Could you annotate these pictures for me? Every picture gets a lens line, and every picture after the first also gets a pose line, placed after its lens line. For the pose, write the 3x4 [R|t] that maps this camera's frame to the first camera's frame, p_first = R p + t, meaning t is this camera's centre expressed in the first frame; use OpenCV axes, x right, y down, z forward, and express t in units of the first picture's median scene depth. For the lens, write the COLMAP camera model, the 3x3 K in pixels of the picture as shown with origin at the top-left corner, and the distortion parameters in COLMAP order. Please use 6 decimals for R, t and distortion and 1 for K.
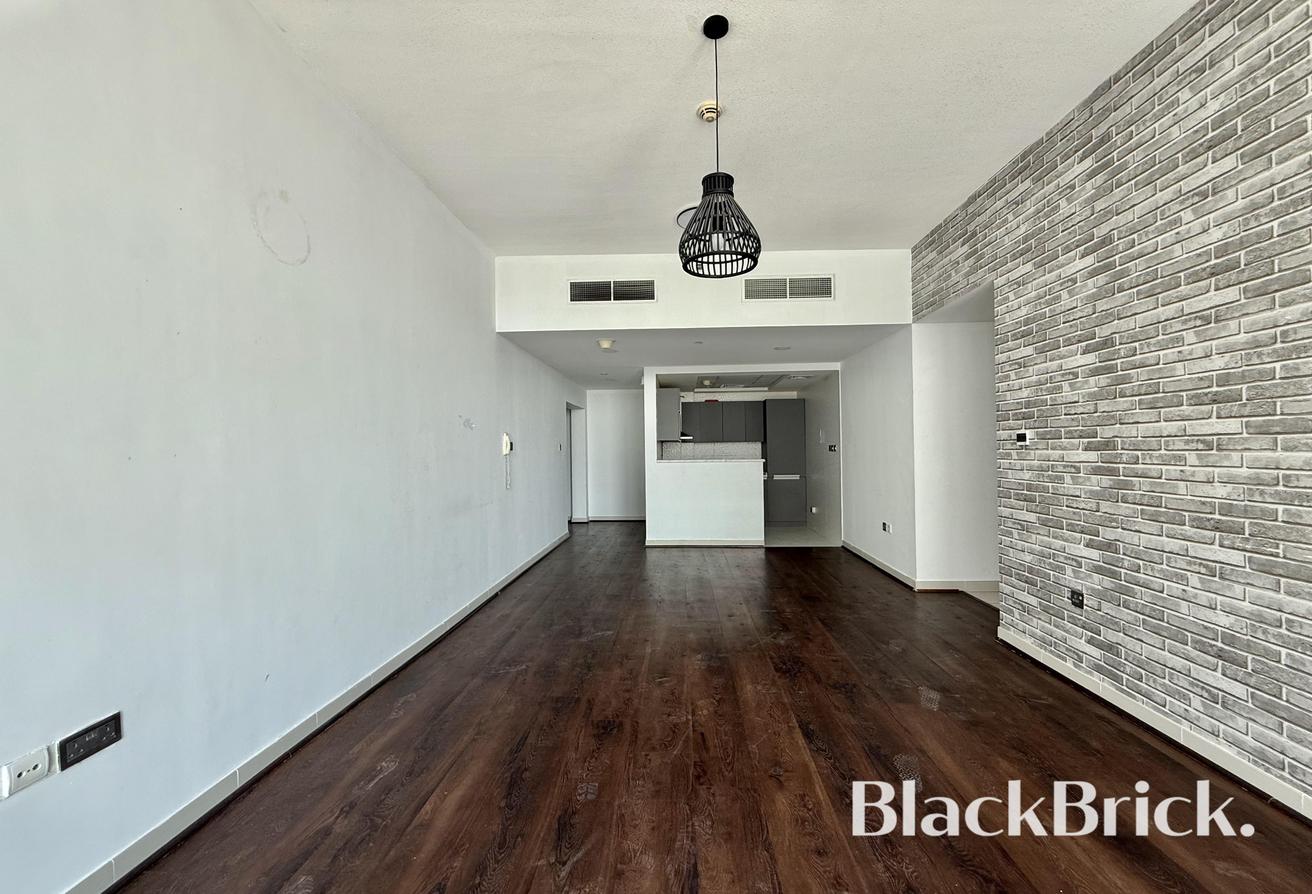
lens RADIAL K [[520.3, 0, 655.0], [0, 520.3, 447.7], [0, 0, 1]] dist [-0.004986, 0.000456]
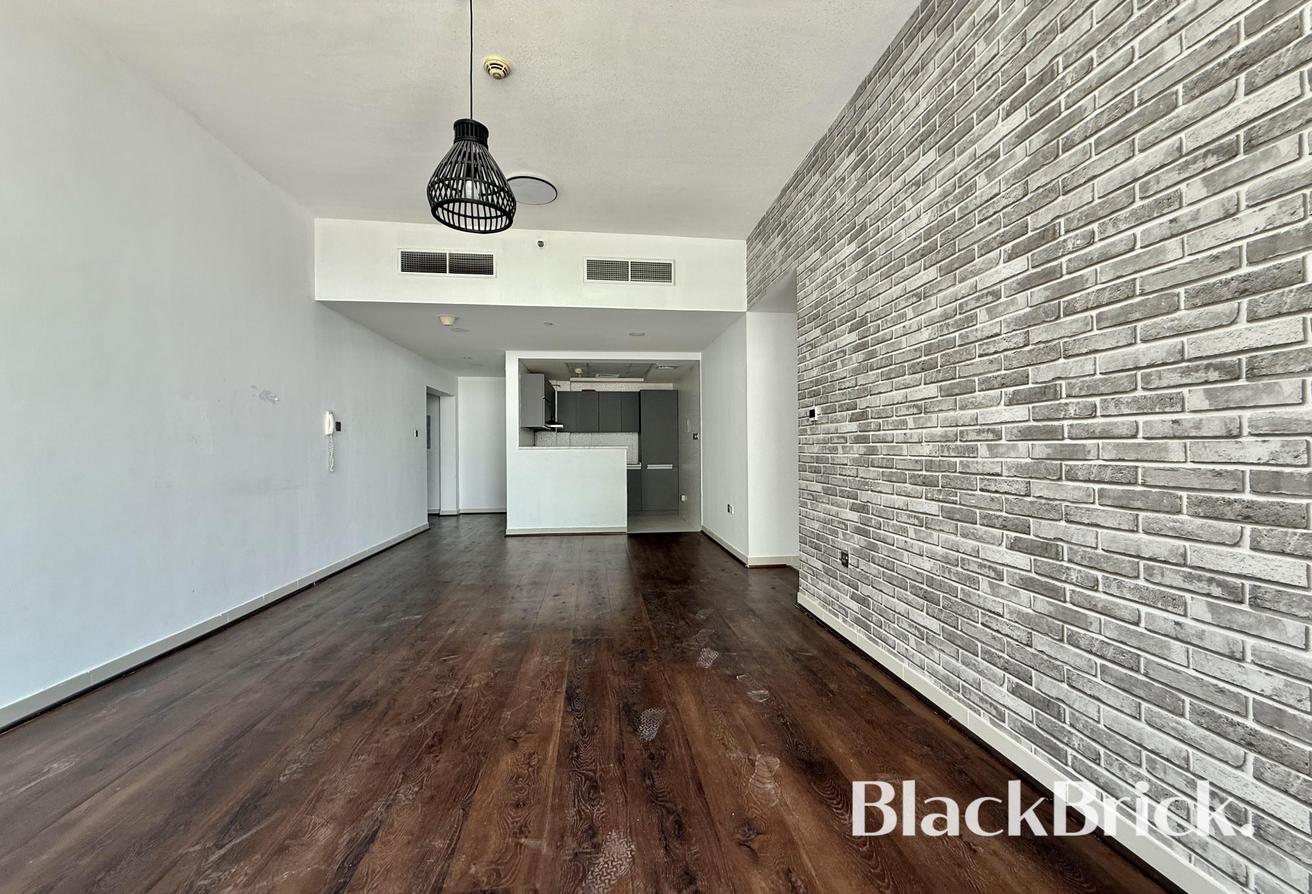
lens RADIAL K [[520.3, 0, 665.3], [0, 520.3, 450.1], [0, 0, 1]] dist [-0.004986, 0.000456]
pose [[0.985836, 0.005329, 0.167630, 0.206766], [-0.005545, 0.999984, 0.000818, 0.051756], [-0.167623, -0.001736, 0.985850, -0.007060]]
